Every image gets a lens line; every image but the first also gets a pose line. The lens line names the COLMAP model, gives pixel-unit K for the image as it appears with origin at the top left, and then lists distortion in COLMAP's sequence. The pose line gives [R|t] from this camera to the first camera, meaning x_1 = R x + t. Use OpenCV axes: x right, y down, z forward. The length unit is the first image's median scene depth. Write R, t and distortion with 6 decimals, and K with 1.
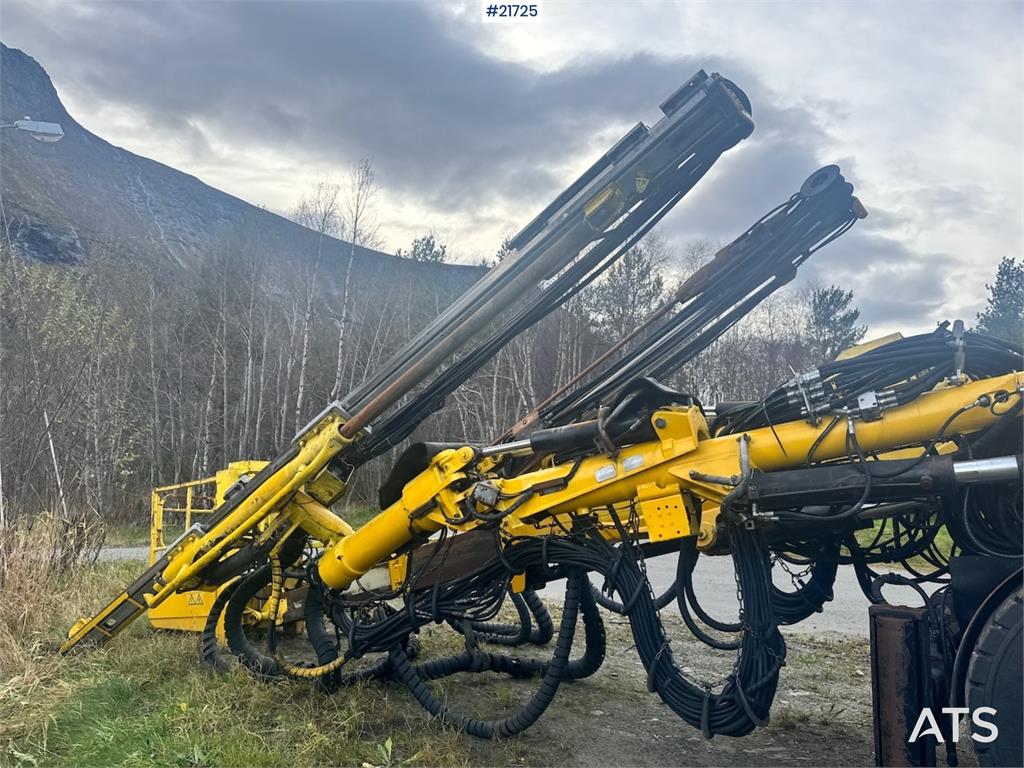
lens RADIAL K [[722.0, 0, 502.3], [0, 722.0, 386.3], [0, 0, 1]] dist [0.047945, -0.059653]
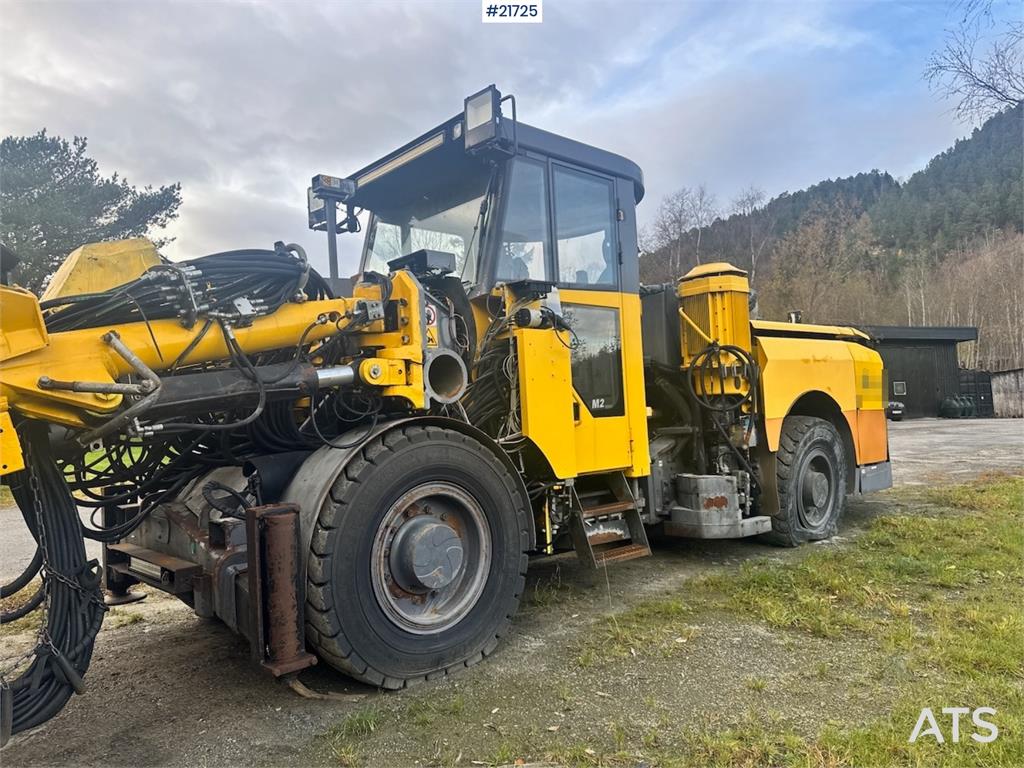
lens RADIAL K [[722.0, 0, 517.9], [0, 722.0, 383.7], [0, 0, 1]] dist [0.047945, -0.059653]
pose [[0.122948, 0.011911, 0.992342, -0.351801], [-0.091700, 0.995787, -0.000591, 0.073570], [-0.988167, -0.090925, 0.123522, 0.411183]]
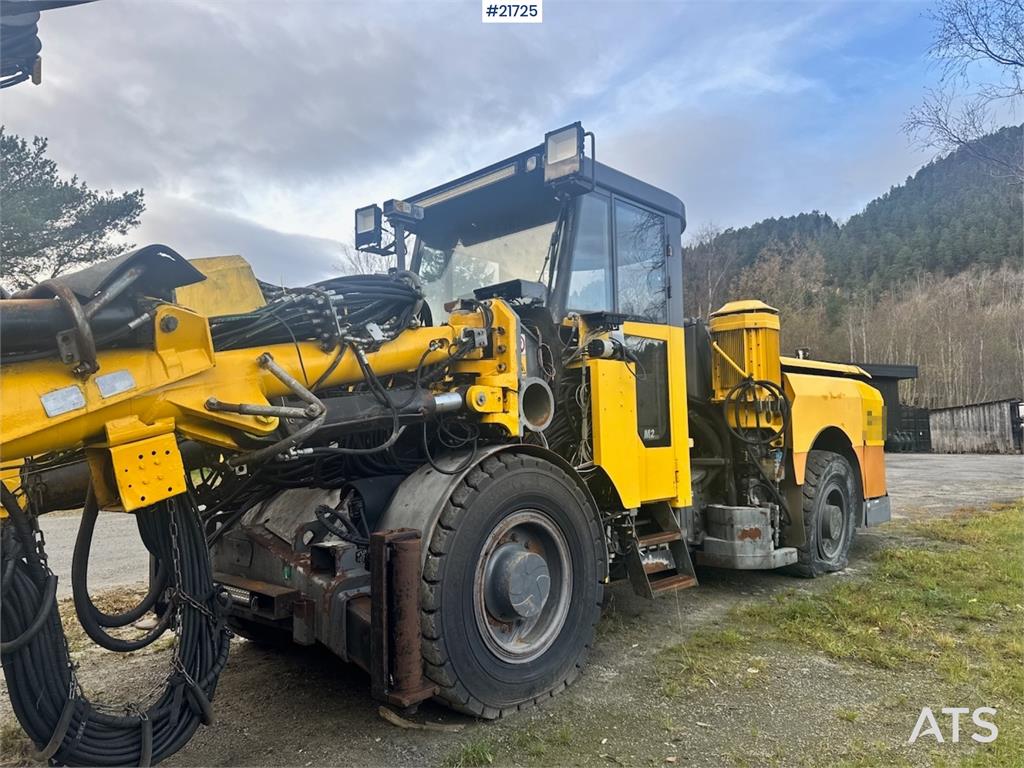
lens RADIAL K [[722.0, 0, 516.7], [0, 722.0, 384.9], [0, 0, 1]] dist [0.047945, -0.059653]
pose [[0.049752, 0.043234, 0.997825, -0.383106], [-0.123131, 0.991707, -0.036830, 0.084753], [-0.991142, -0.121031, 0.054663, 0.610380]]
